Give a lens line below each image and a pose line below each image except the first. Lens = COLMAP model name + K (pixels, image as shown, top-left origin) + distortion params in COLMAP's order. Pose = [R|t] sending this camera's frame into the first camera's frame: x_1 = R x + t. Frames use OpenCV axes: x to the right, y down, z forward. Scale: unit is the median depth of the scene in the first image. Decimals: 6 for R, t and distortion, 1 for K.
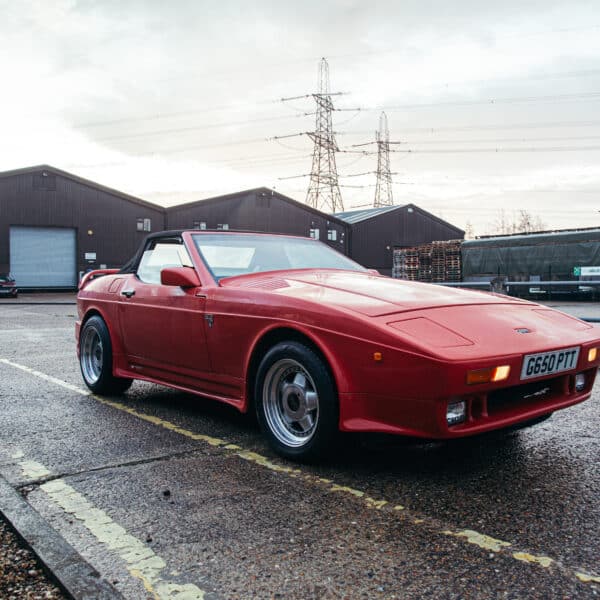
lens RADIAL K [[614.5, 0, 300.0], [0, 614.5, 300.0], [0, 0, 1]] dist [-0.101507, 0.006970]
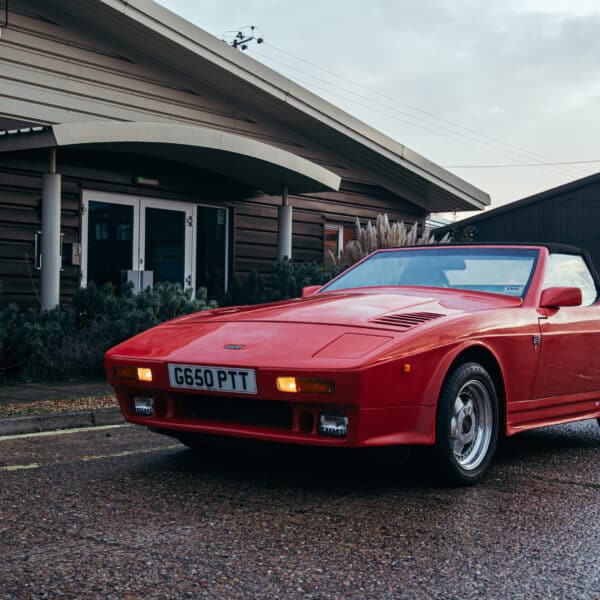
lens RADIAL K [[1032.3, 0, 300.0], [0, 1032.3, 300.0], [0, 0, 1]] dist [0.028119, 0.057778]
pose [[0.232769, 0.004953, -0.972519, 2.144510], [-0.047225, 0.998865, -0.006216, -0.020630], [0.971385, 0.047375, 0.232739, 0.766673]]
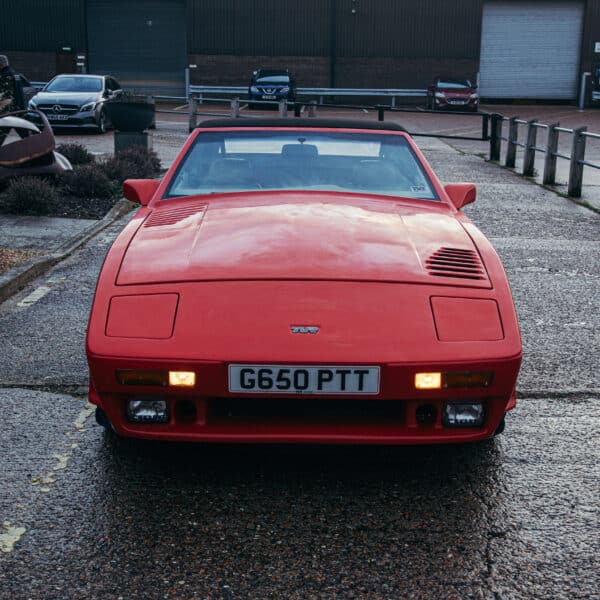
lens RADIAL K [[965.0, 0, 300.0], [0, 965.0, 300.0], [0, 0, 1]] dist [-0.000672, 0.041577]
pose [[0.757629, 0.162548, -0.632120, 1.188363], [-0.031950, 0.976567, 0.212828, -0.254173], [0.651903, -0.141049, 0.745069, 0.123550]]
